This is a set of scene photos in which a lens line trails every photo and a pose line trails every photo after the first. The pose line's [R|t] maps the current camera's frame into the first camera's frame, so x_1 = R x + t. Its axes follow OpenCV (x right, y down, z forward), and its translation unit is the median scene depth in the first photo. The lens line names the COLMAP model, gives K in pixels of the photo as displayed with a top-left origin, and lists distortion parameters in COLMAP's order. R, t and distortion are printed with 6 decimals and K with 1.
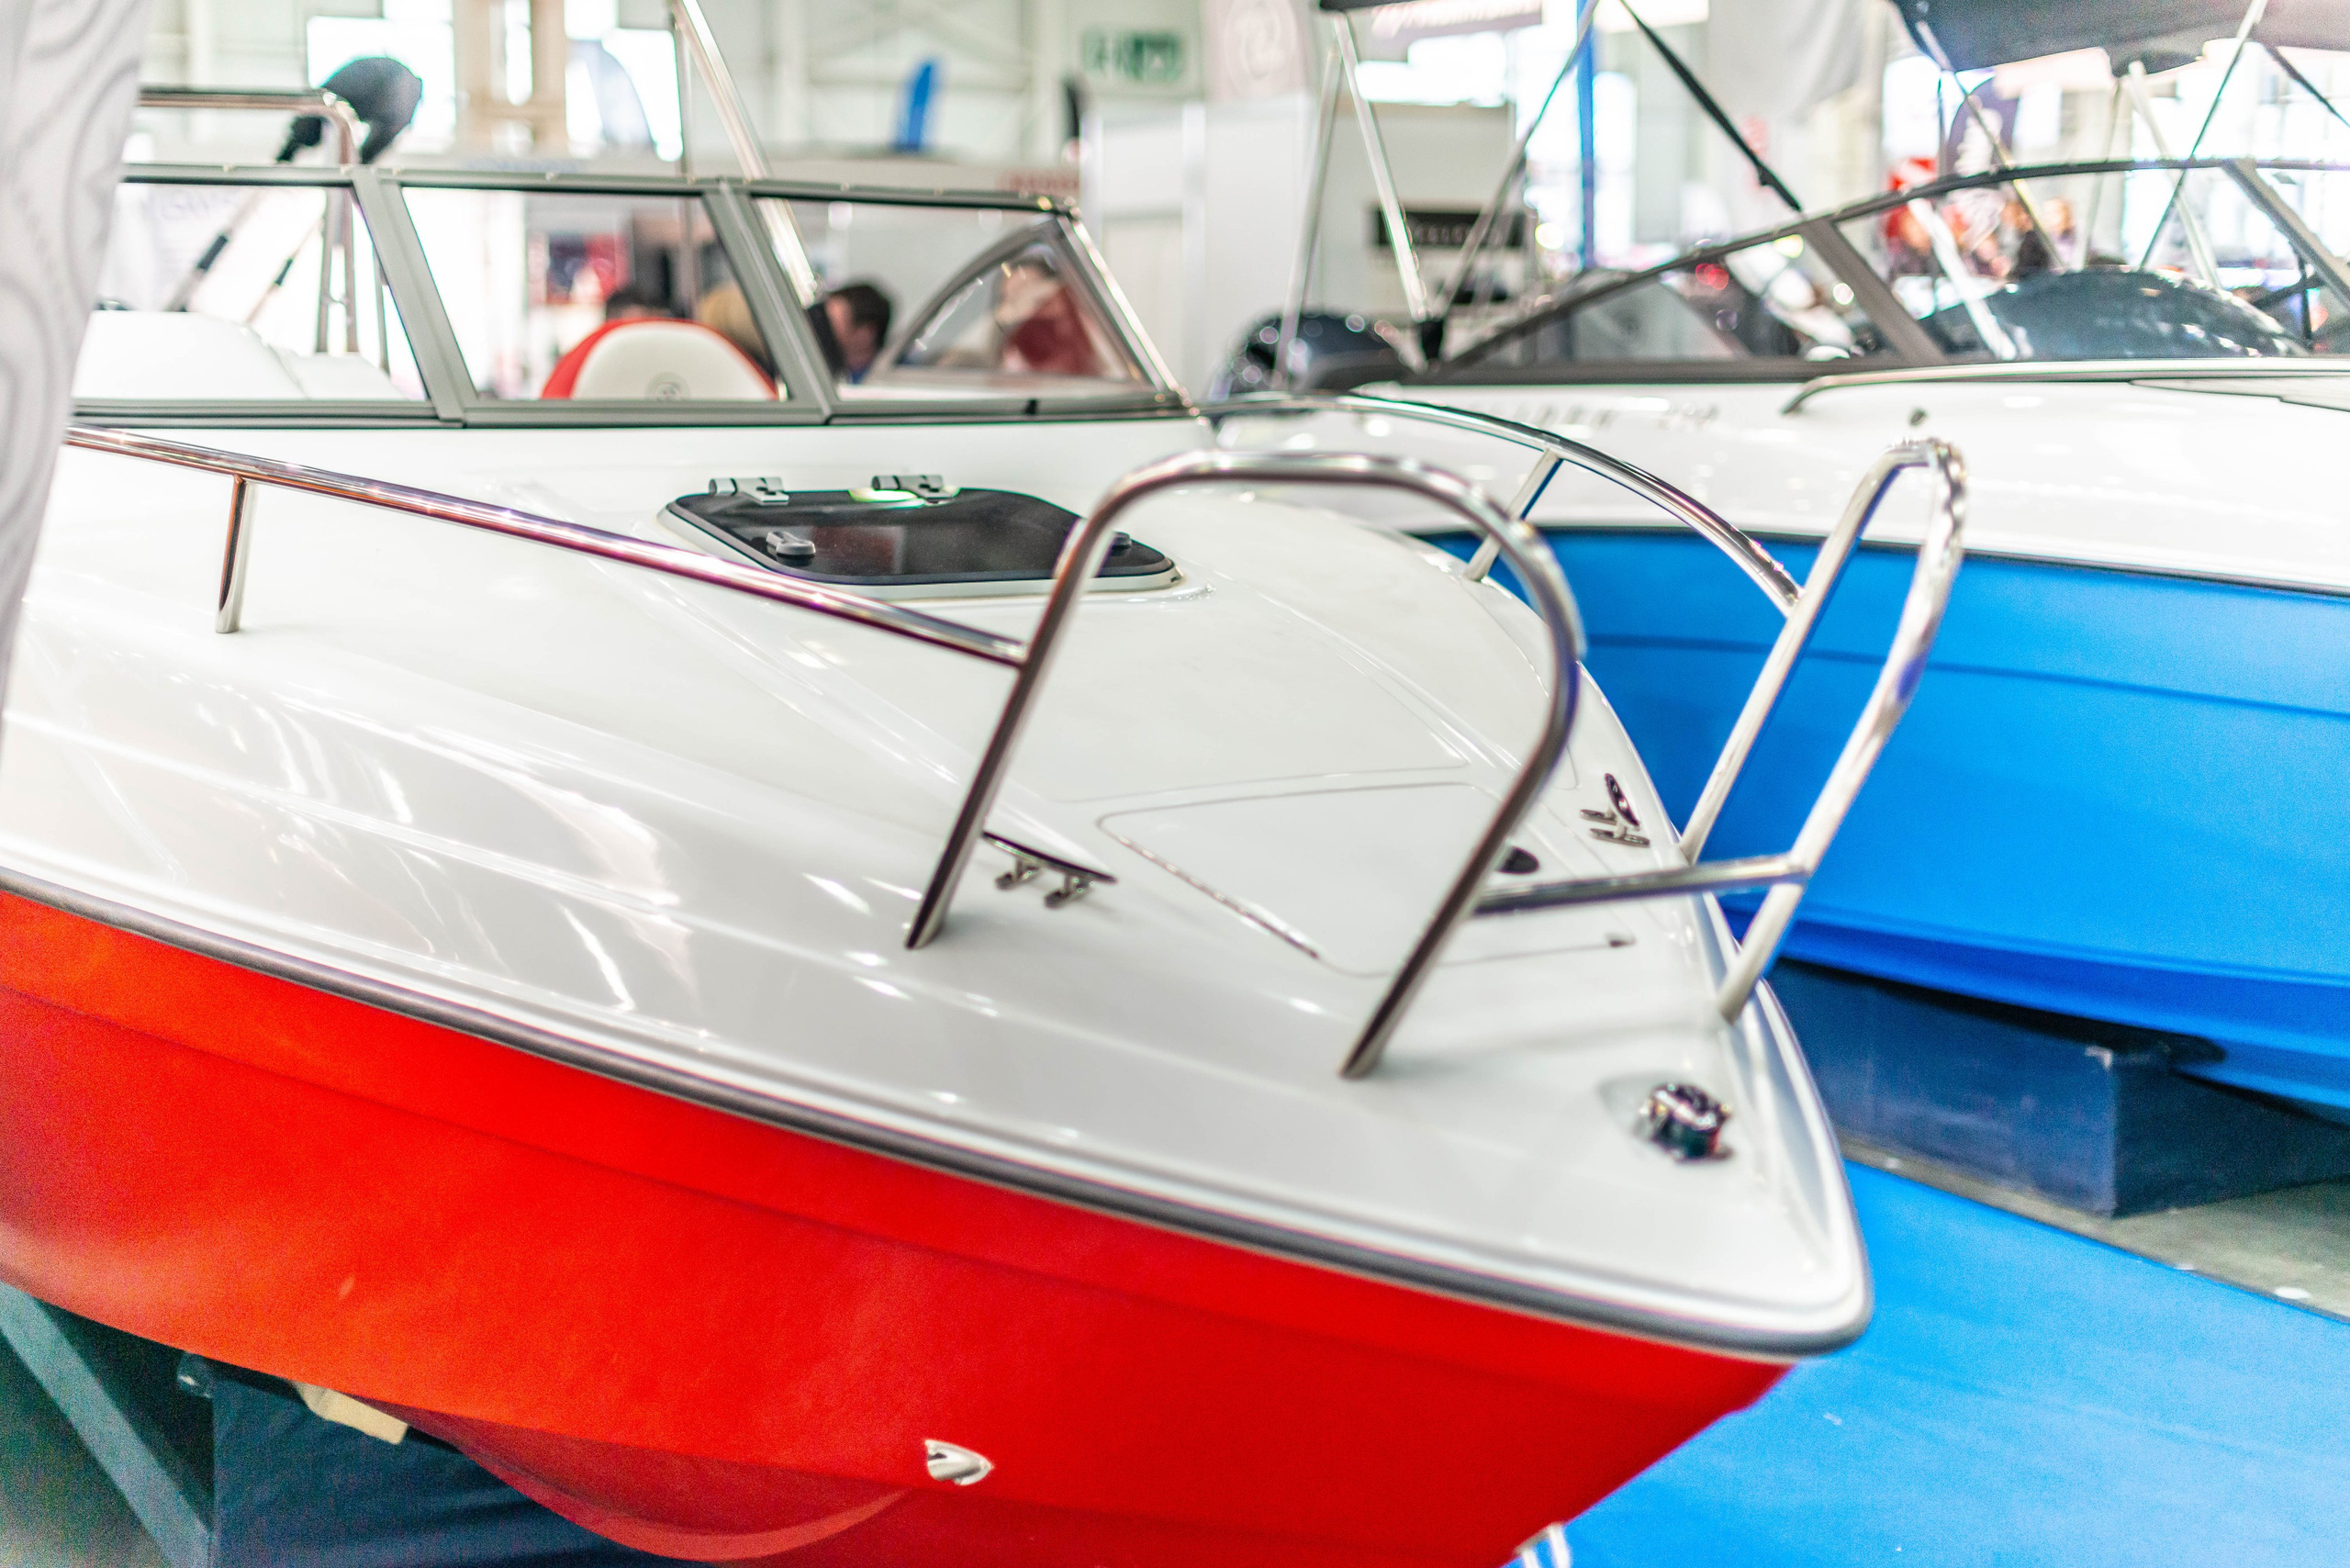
lens RADIAL K [[3488.6, 0, 1175.0], [0, 3488.6, 784.0], [0, 0, 1]] dist [0.004388, 0.120924]
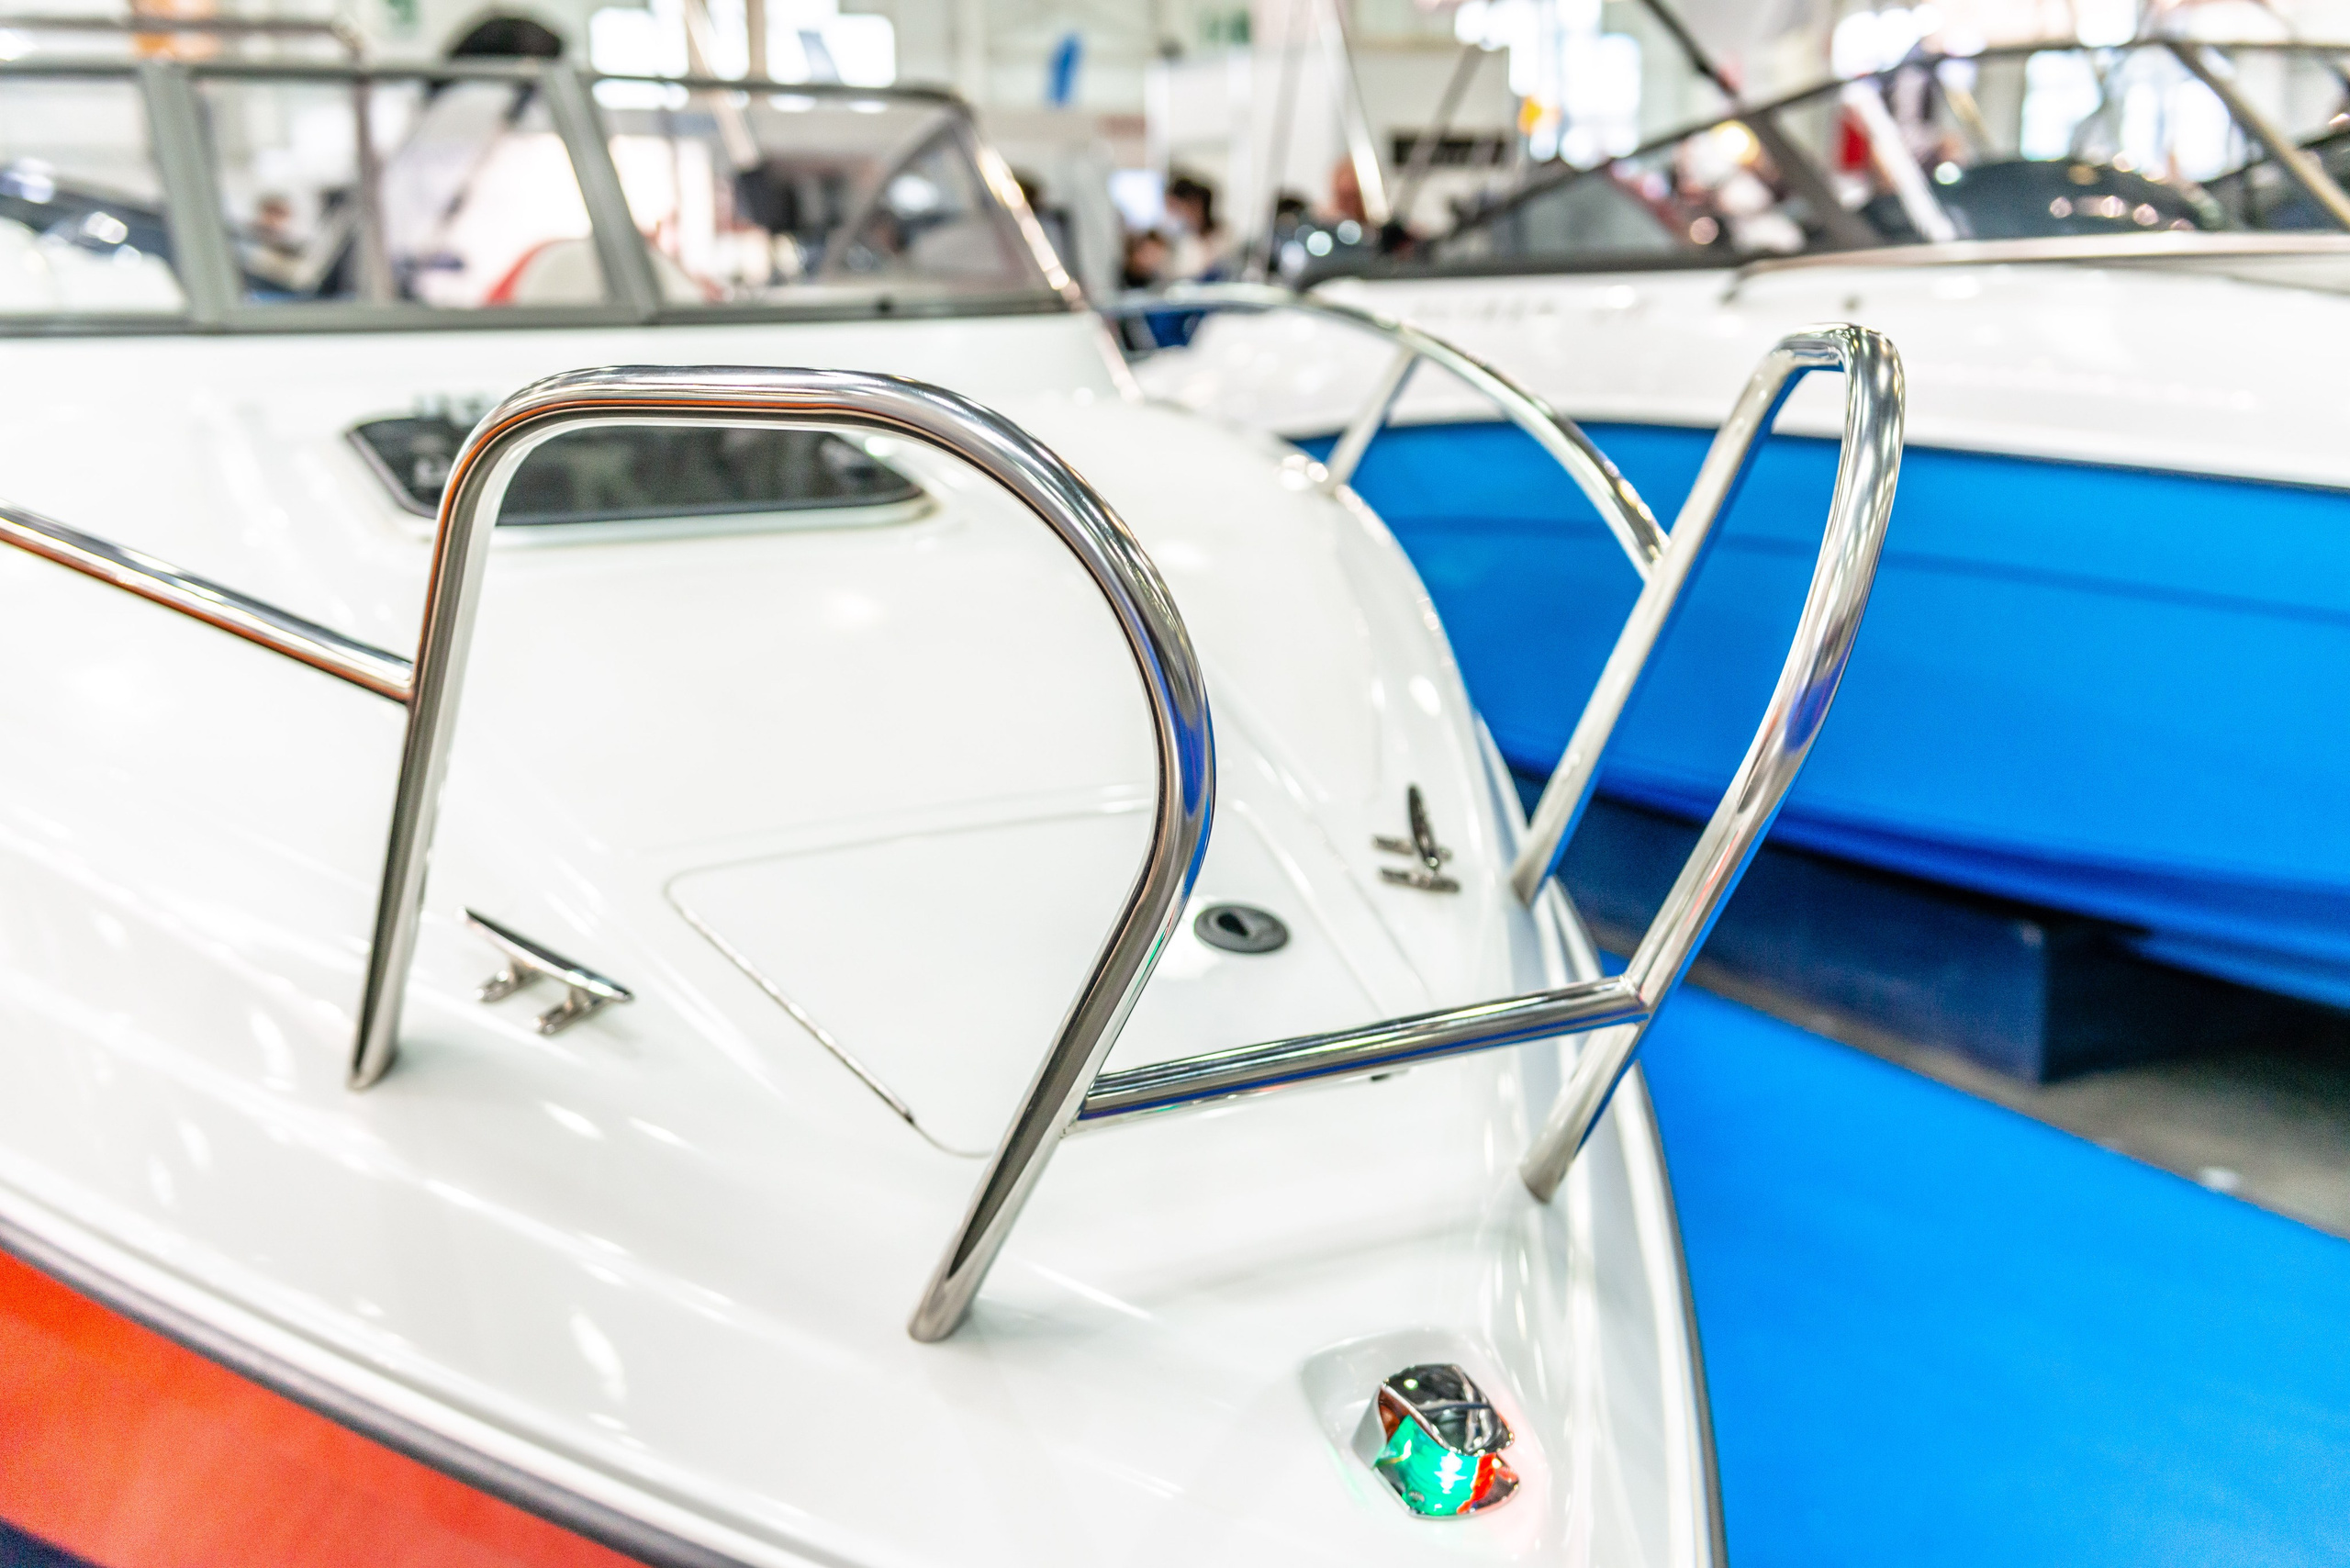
lens RADIAL K [[2367.8, 0, 1166.8], [0, 2367.8, 758.4], [0, 0, 1]] dist [-0.176915, 0.572817]
pose [[0.996864, -0.005979, -0.078903, 0.094581], [0.012409, 0.996617, 0.081247, -0.042327], [0.078151, -0.081972, 0.993566, 0.420014]]
